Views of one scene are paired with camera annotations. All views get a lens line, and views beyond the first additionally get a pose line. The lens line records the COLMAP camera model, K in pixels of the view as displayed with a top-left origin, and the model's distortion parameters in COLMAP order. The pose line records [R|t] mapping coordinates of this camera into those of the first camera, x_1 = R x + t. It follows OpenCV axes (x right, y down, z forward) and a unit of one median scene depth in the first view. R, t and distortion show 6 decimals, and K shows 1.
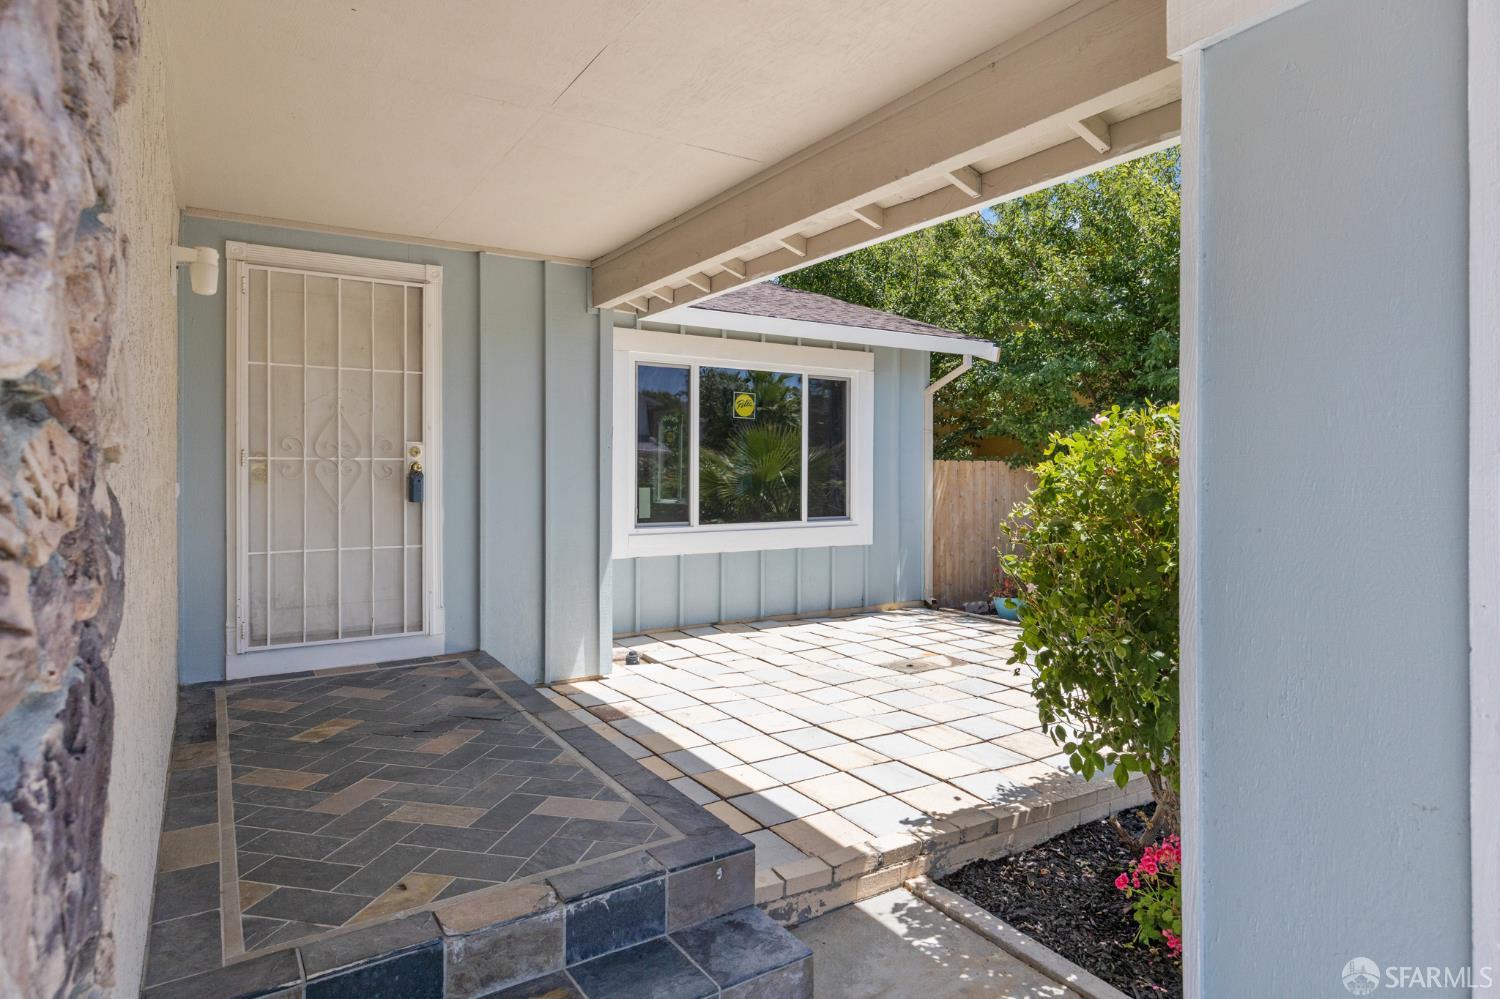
lens RADIAL K [[859.3, 0, 751.0], [0, 859.3, 474.7], [0, 0, 1]] dist [-0.001873, -0.000327]
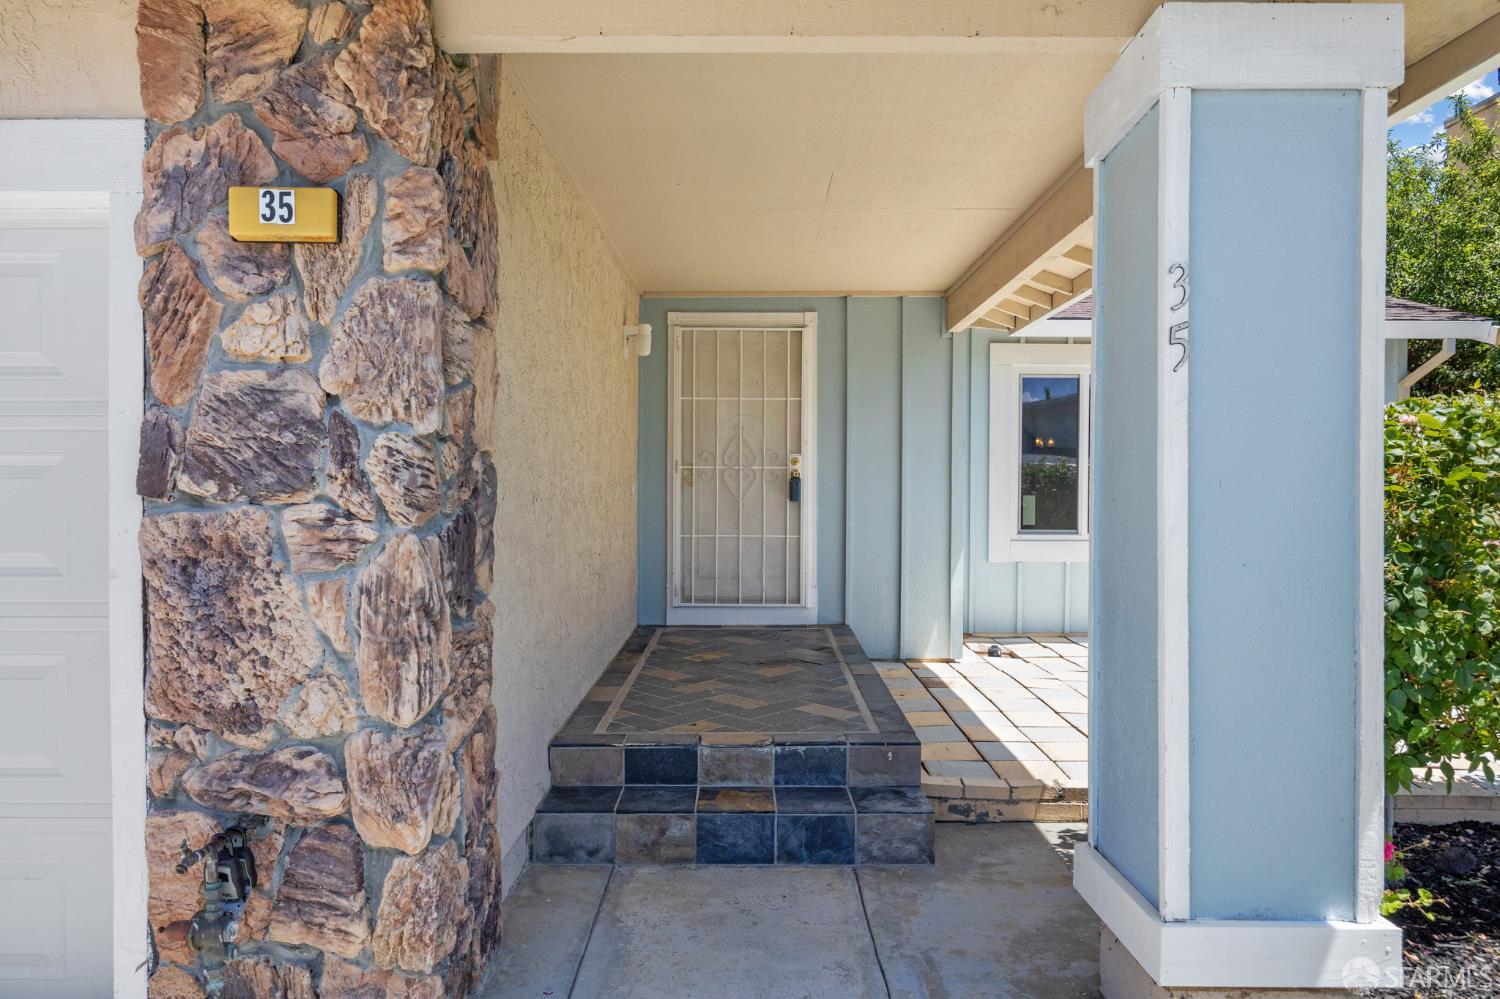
lens RADIAL K [[960.1, 0, 750.0], [0, 960.1, 499.5], [0, 0, 1]] dist [-0.000688, -0.000362]
pose [[0.842690, 0.008112, -0.538338, 0.329712], [-0.004788, 0.999960, 0.007574, 0.019560], [0.538378, -0.003805, 0.842695, -0.237419]]
